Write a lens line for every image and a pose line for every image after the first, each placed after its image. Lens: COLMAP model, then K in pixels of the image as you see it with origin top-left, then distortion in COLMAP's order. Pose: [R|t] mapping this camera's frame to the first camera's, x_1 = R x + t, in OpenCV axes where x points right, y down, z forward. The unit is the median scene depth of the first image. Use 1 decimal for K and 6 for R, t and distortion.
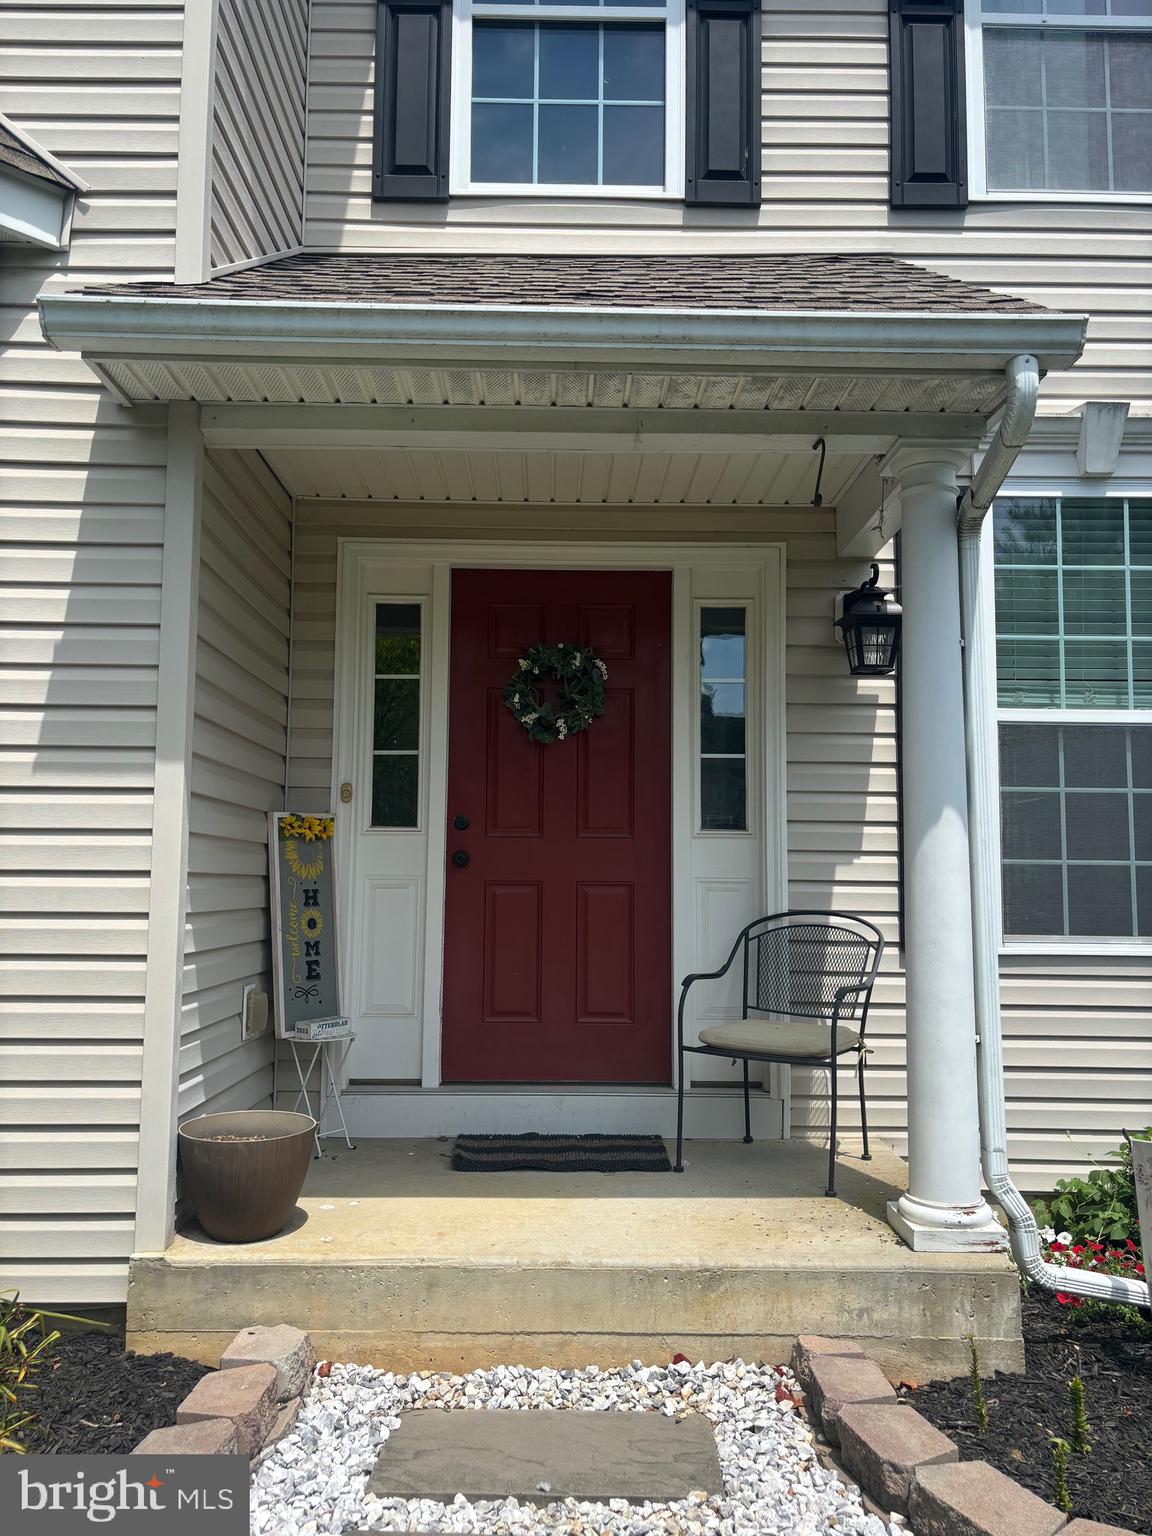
lens RADIAL K [[1166.3, 0, 576.0], [0, 1166.3, 768.0], [0, 0, 1]] dist [0.043641, -0.035420]
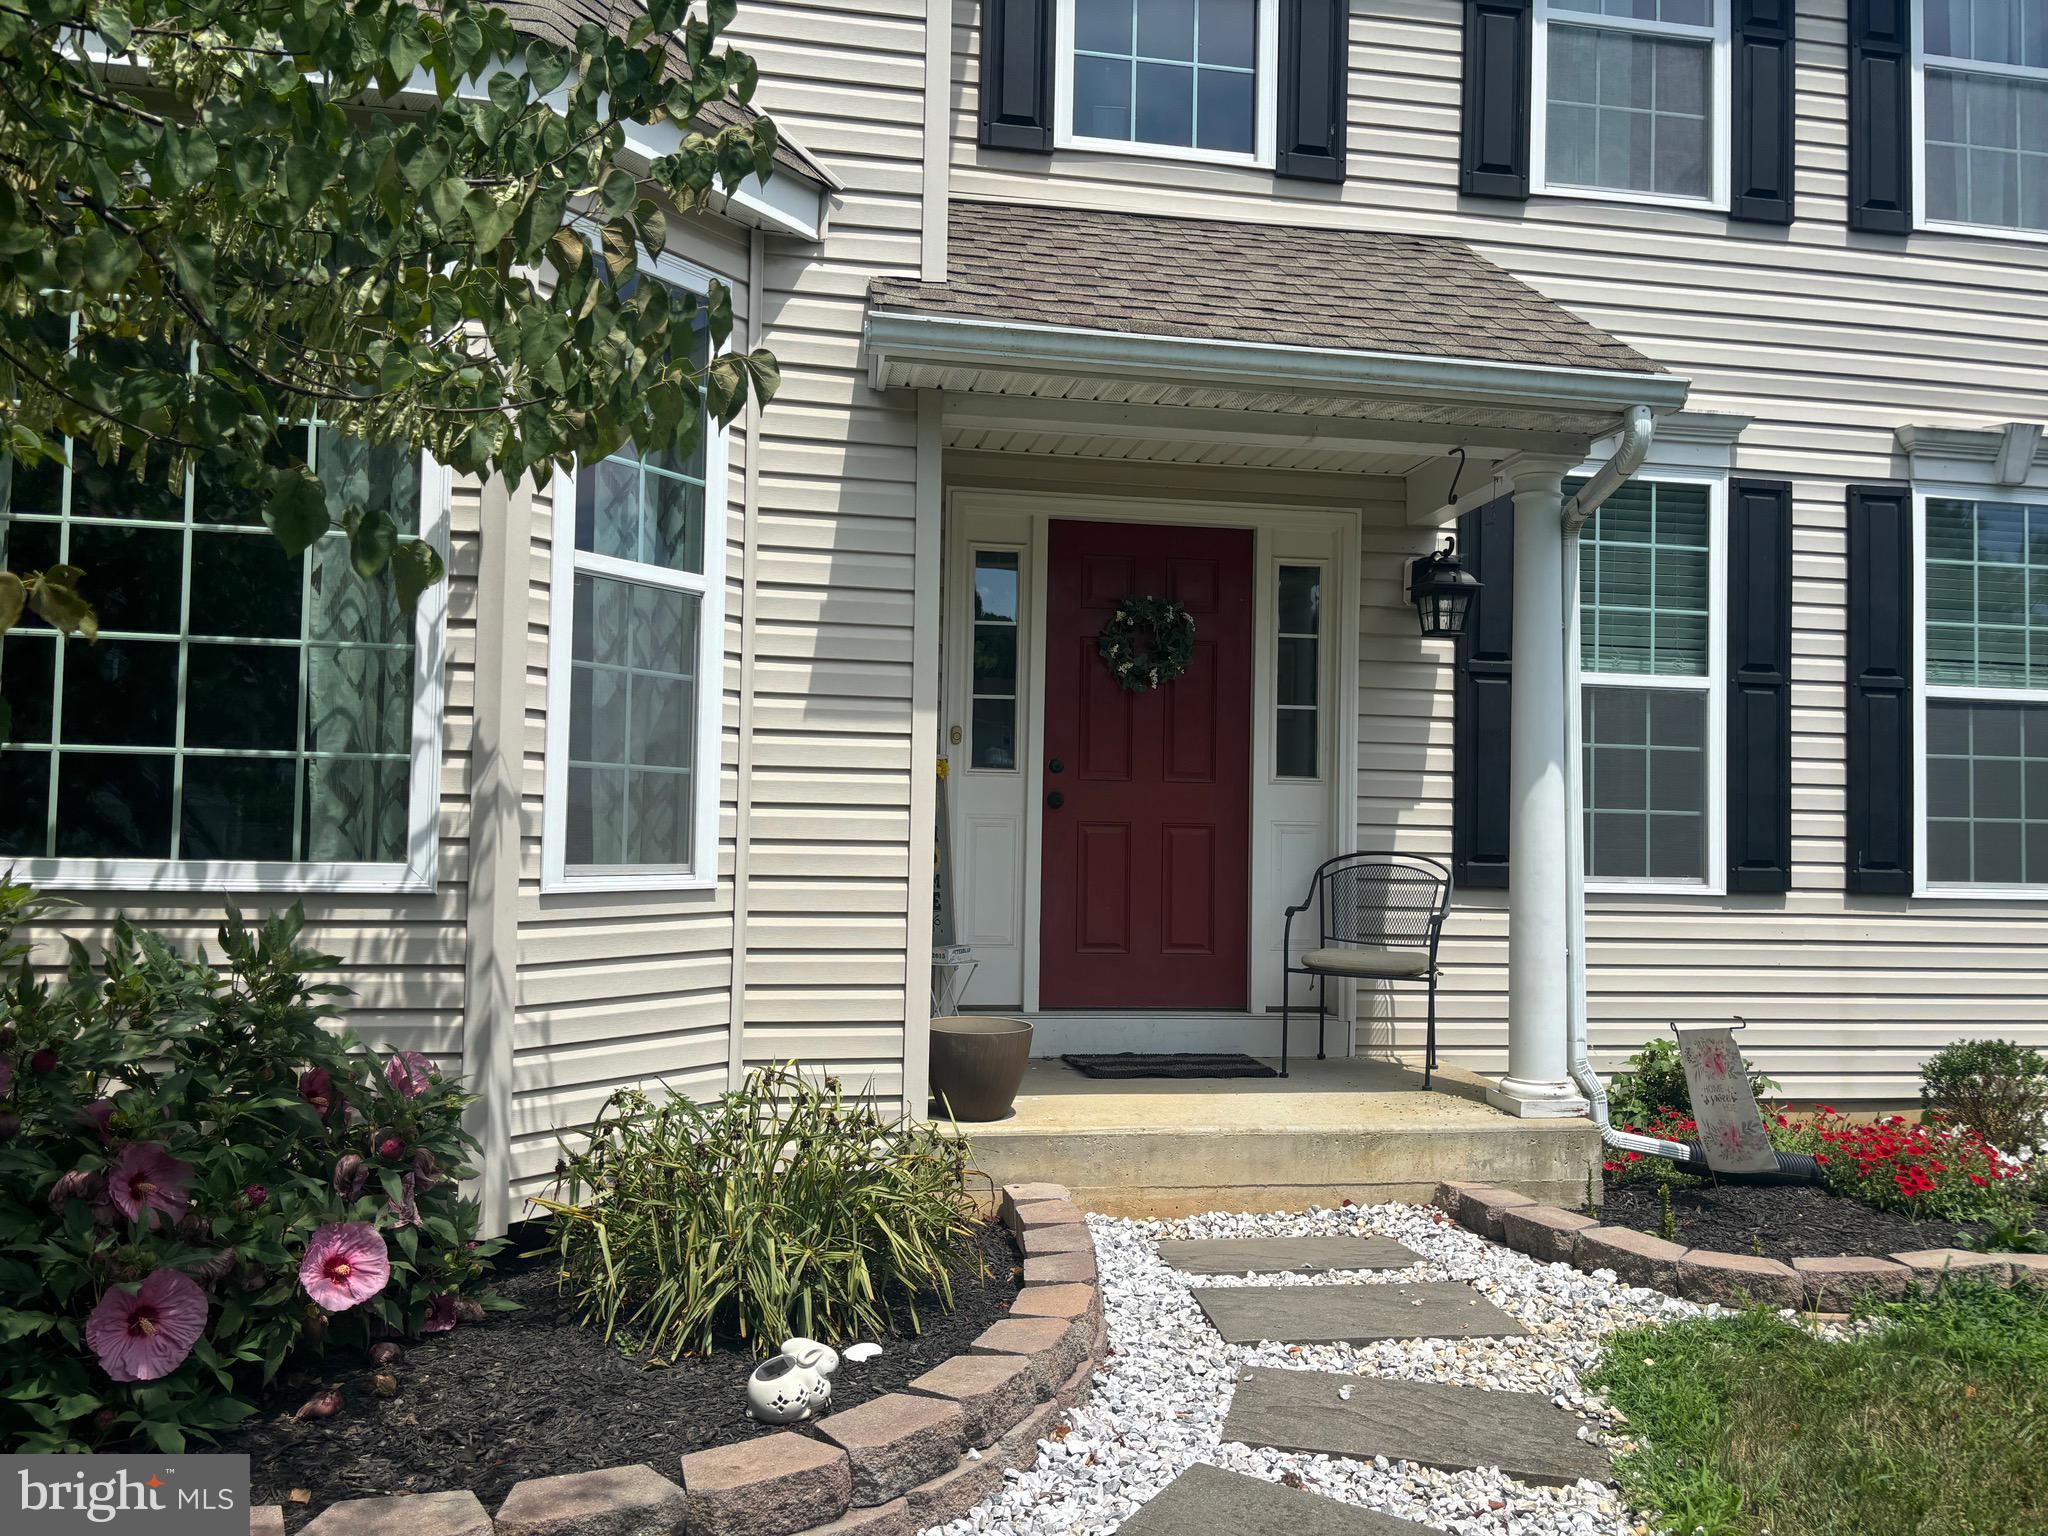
lens RADIAL K [[1555.1, 0, 1024.0], [0, 1555.1, 768.0], [0, 0, 1]] dist [0.043641, -0.035420]
pose [[0.985925, 0.016890, 0.166336, -0.363926], [-0.025966, 0.998281, 0.052542, -0.023681], [-0.165162, -0.056122, 0.984668, -0.372322]]
